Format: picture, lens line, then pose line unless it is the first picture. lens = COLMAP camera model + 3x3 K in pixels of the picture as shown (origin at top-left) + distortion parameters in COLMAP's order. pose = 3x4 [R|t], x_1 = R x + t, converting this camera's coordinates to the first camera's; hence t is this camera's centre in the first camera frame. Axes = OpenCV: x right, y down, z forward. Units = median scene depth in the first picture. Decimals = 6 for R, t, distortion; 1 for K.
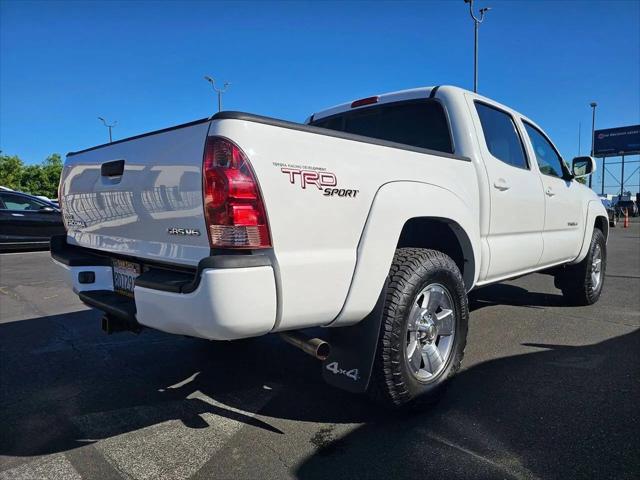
lens RADIAL K [[430.4, 0, 323.0], [0, 430.4, 237.8], [0, 0, 1]] dist [0.053673, -0.048220]
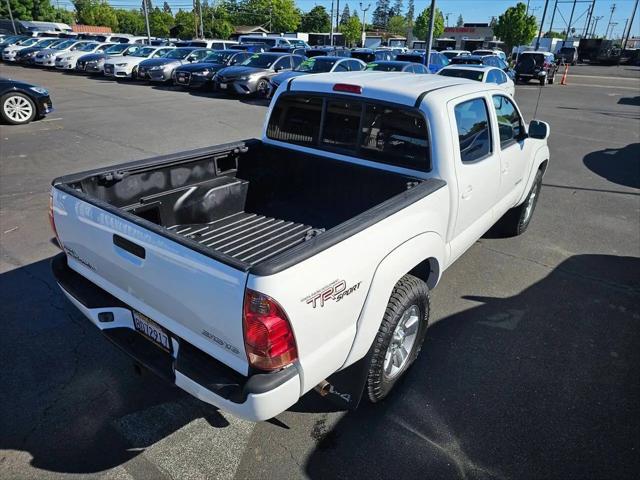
lens RADIAL K [[430.4, 0, 326.1], [0, 430.4, 235.4], [0, 0, 1]] dist [0.053673, -0.048220]
pose [[0.990022, -0.015859, 0.140017, -0.142894], [-0.034285, 0.936678, 0.348509, -0.515223], [-0.136677, -0.349832, 0.926788, -0.029959]]
